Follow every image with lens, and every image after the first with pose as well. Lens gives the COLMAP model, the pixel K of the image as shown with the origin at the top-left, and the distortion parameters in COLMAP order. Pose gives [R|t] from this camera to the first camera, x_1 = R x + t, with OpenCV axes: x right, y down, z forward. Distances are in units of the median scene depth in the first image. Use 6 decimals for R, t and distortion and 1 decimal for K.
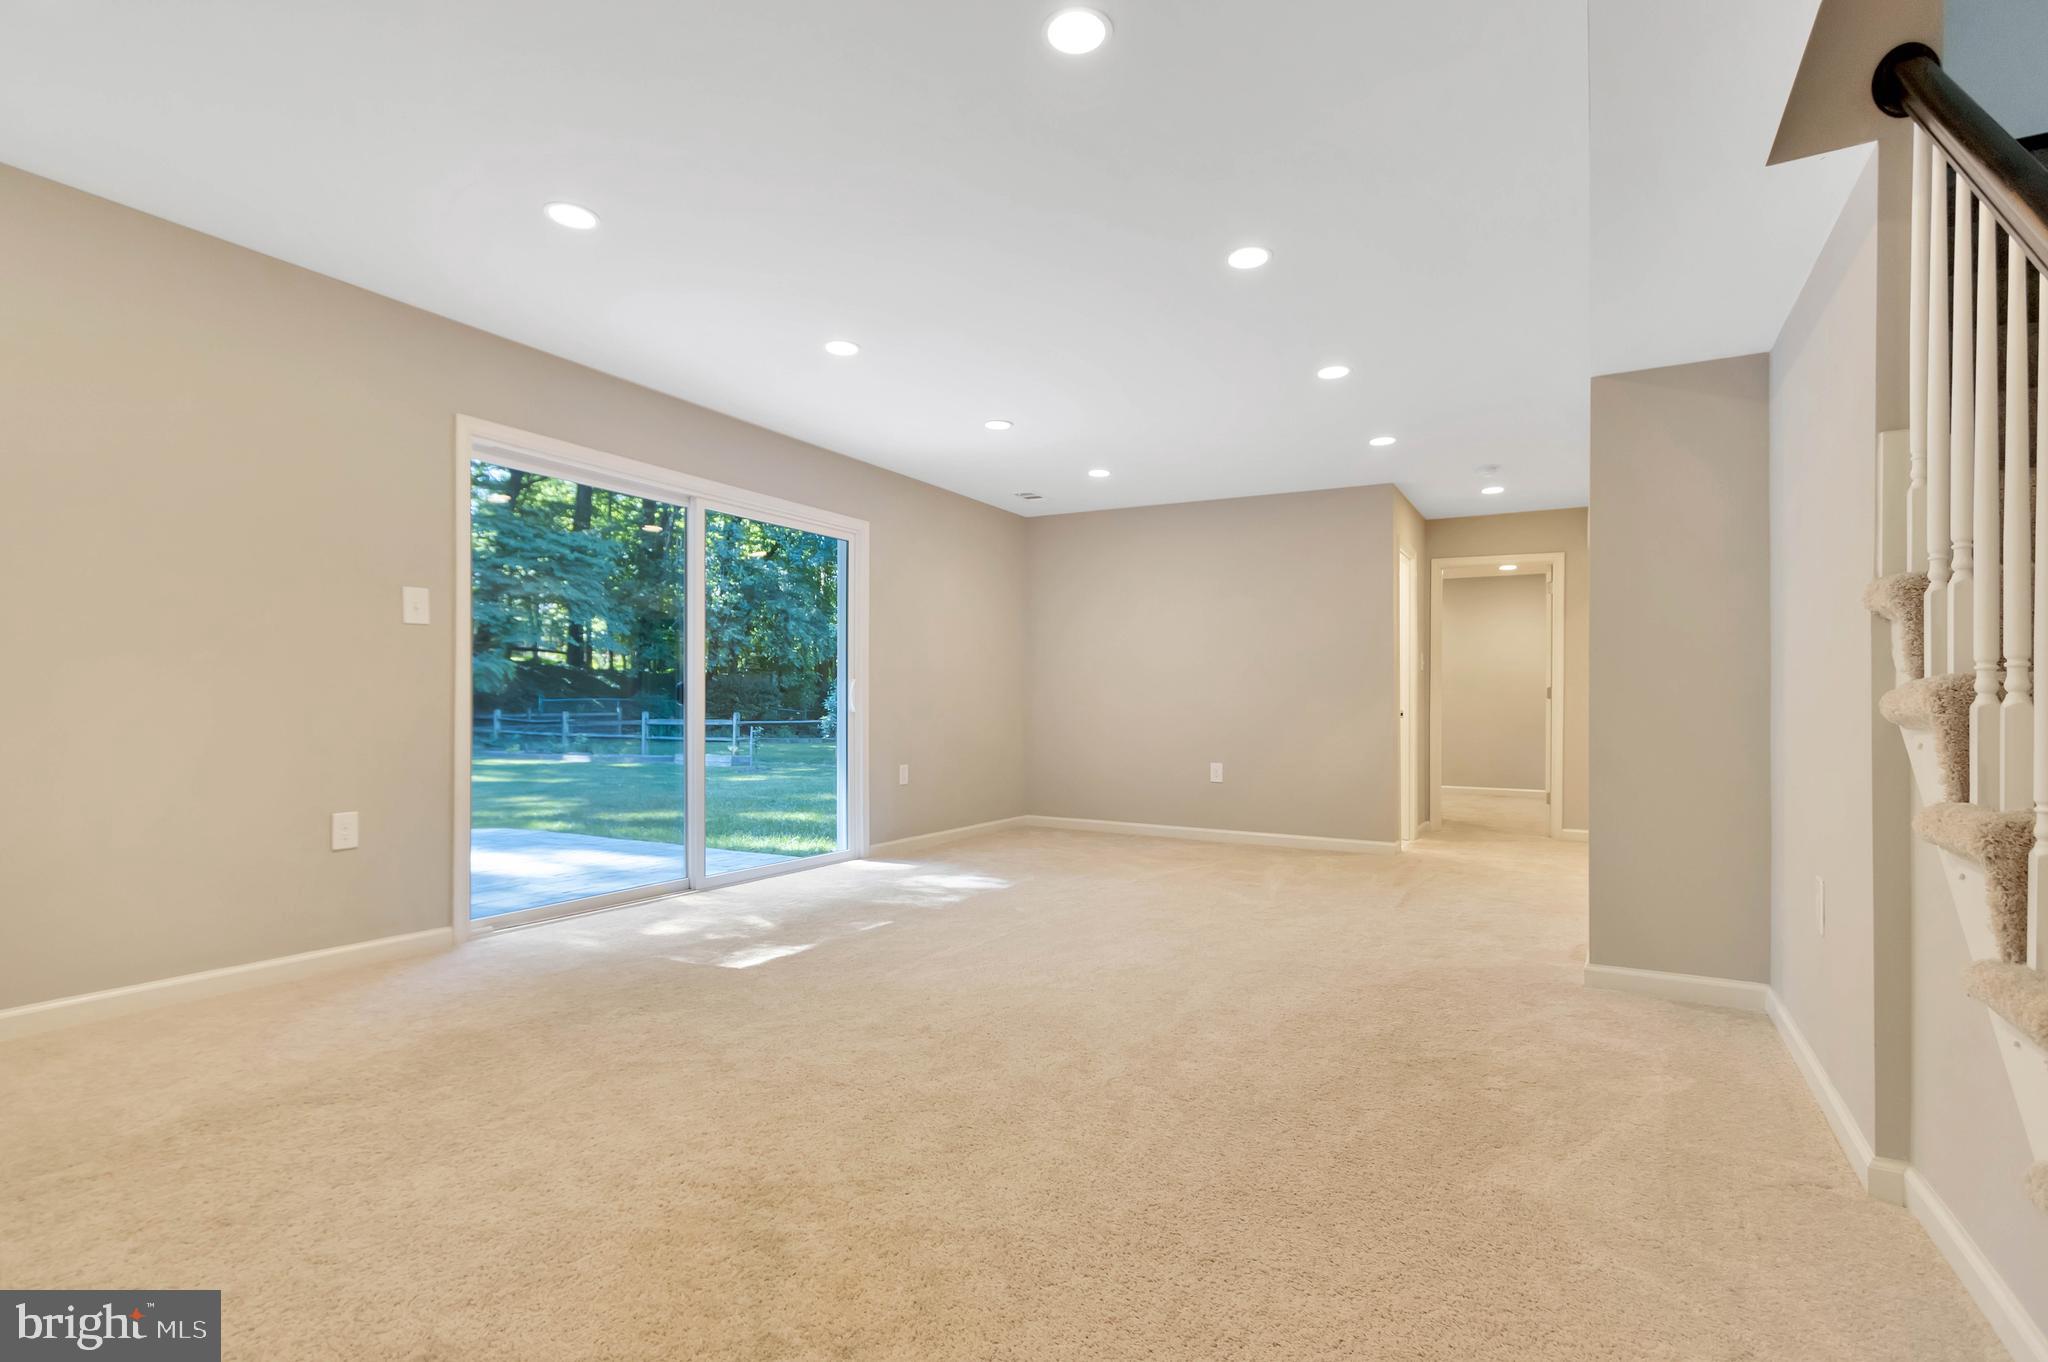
lens RADIAL K [[945.9, 0, 1024.0], [0, 945.9, 681.0], [0, 0, 1]] dist [-0.000883, -0.000996]
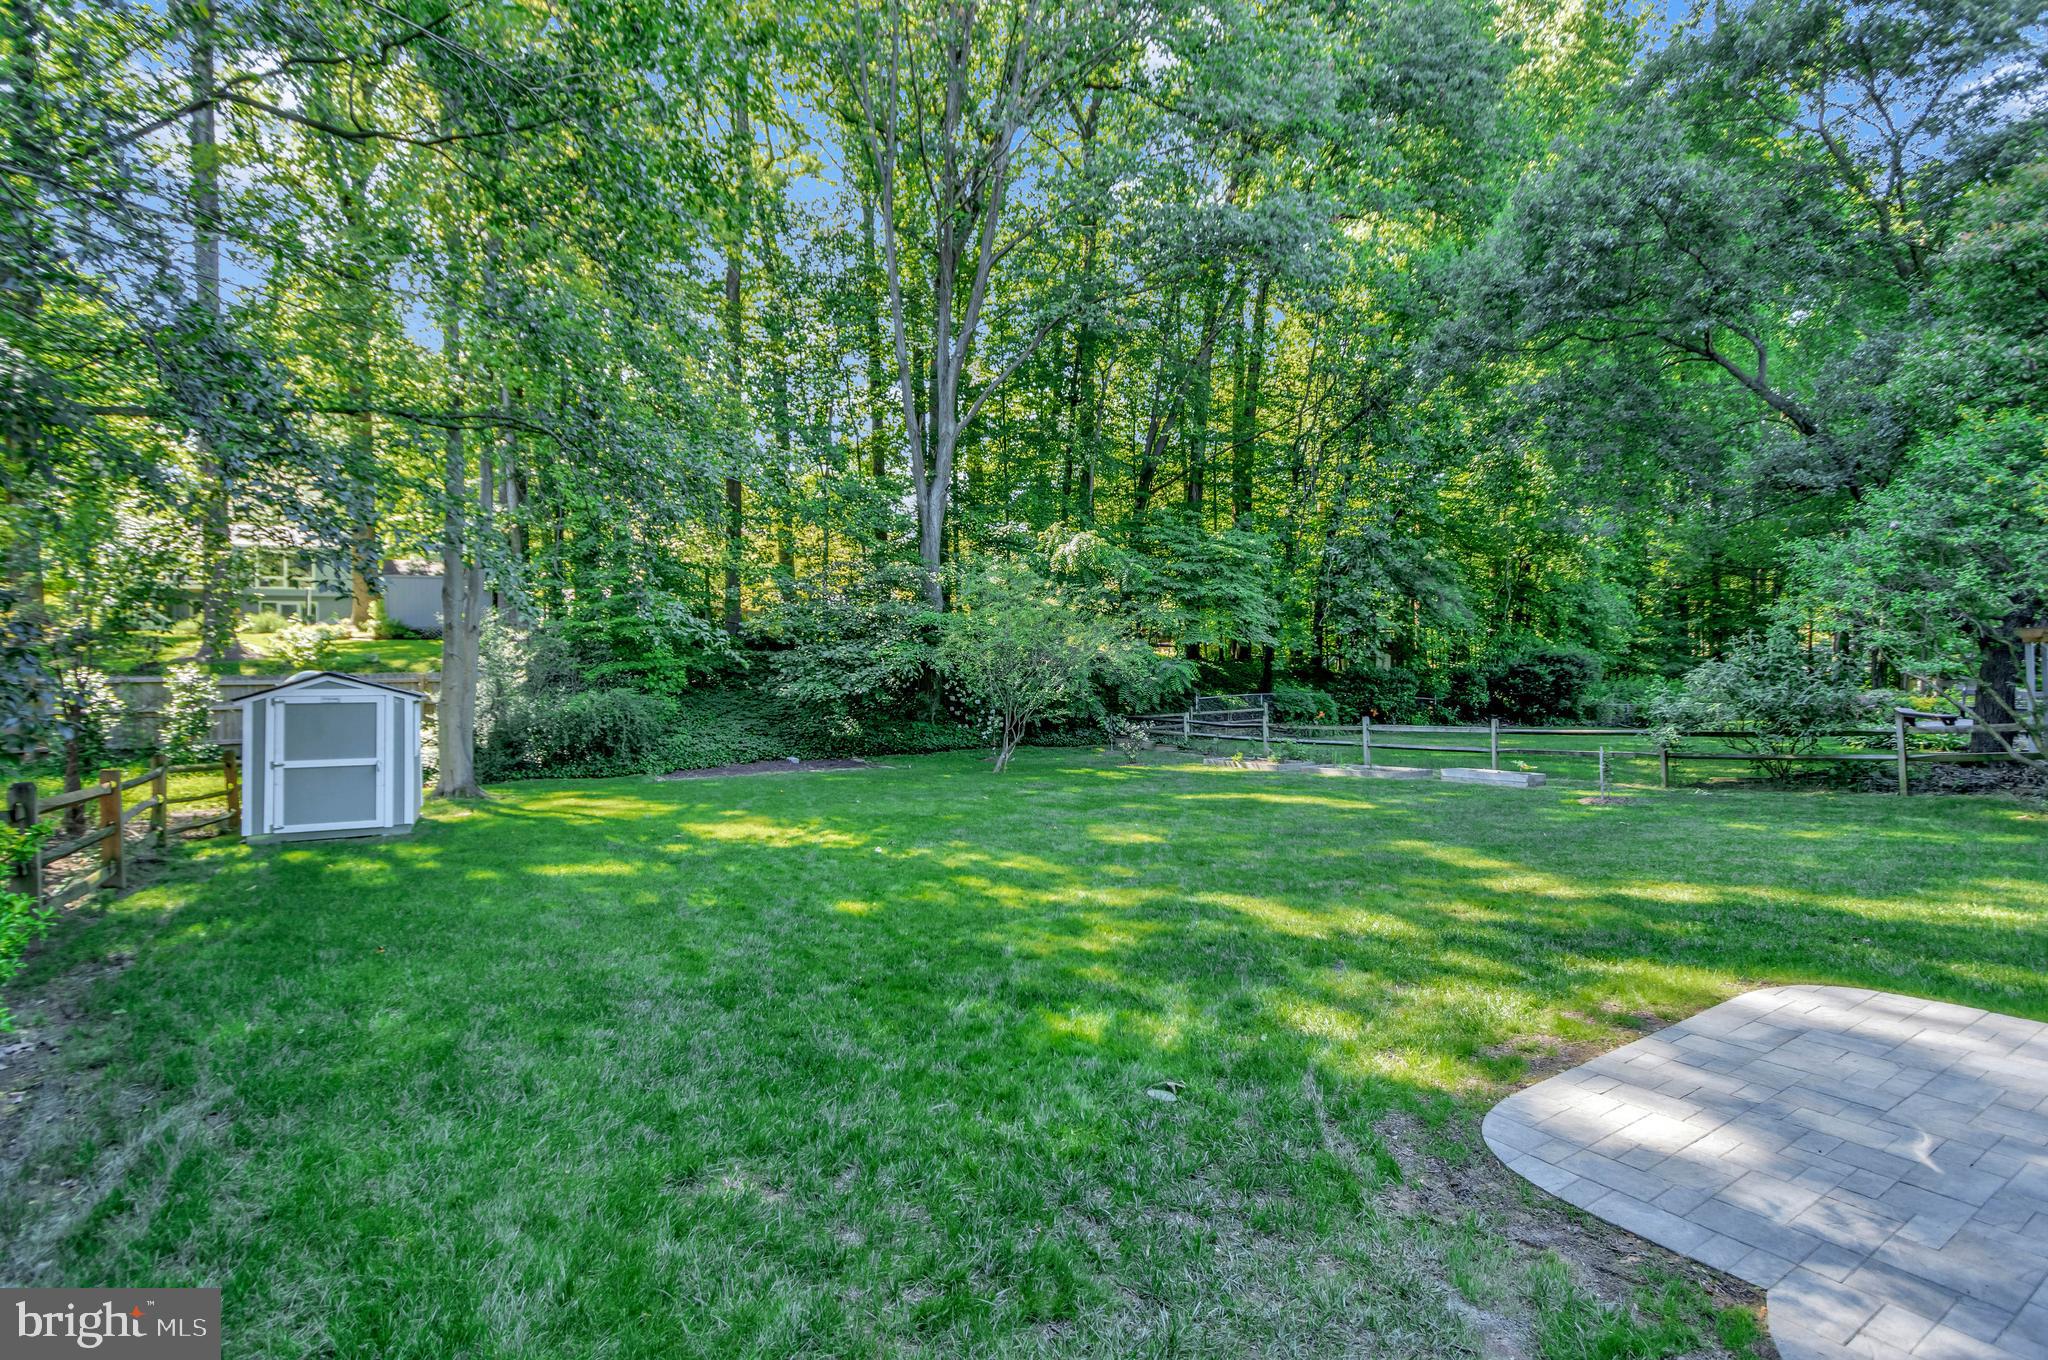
lens RADIAL K [[945.9, 0, 1024.0], [0, 945.9, 680.0], [0, 0, 1]] dist [-0.000883, -0.000996]
pose [[0.879070, -0.023640, -0.476107, -0.181644], [0.037616, 0.999095, 0.019845, -0.024568], [0.475207, -0.035354, 0.879163, 0.020313]]
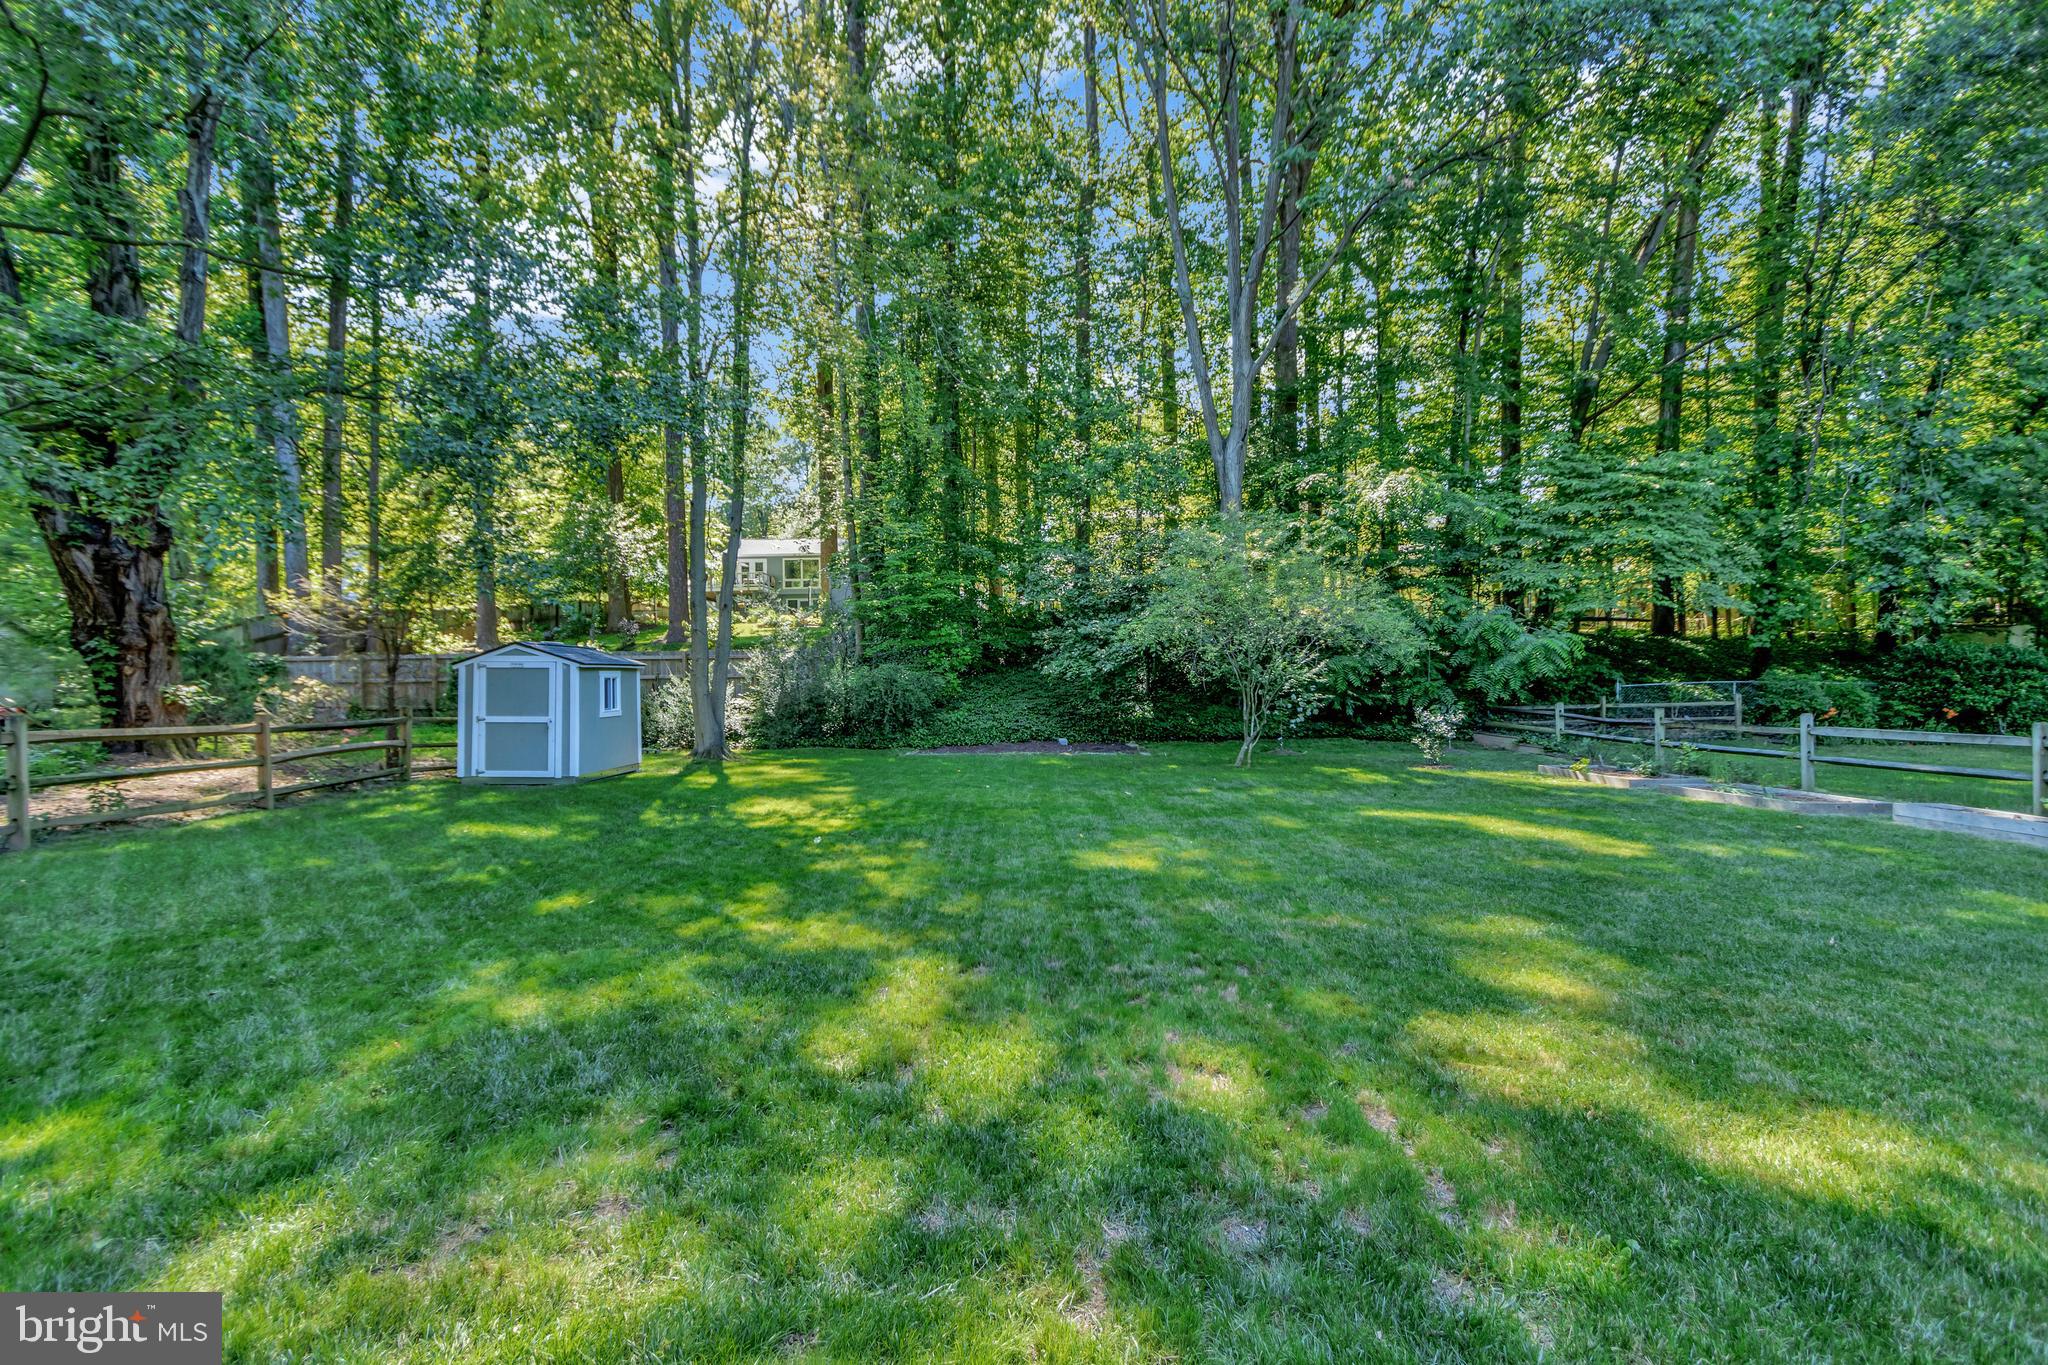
lens RADIAL K [[945.9, 0, 1024.0], [0, 945.9, 682.5], [0, 0, 1]] dist [-0.000883, -0.000996]
pose [[0.513883, -0.006274, -0.857837, -0.103320], [0.036186, 0.999242, 0.014370, -0.009447], [0.857097, -0.038426, 0.513721, 0.197284]]
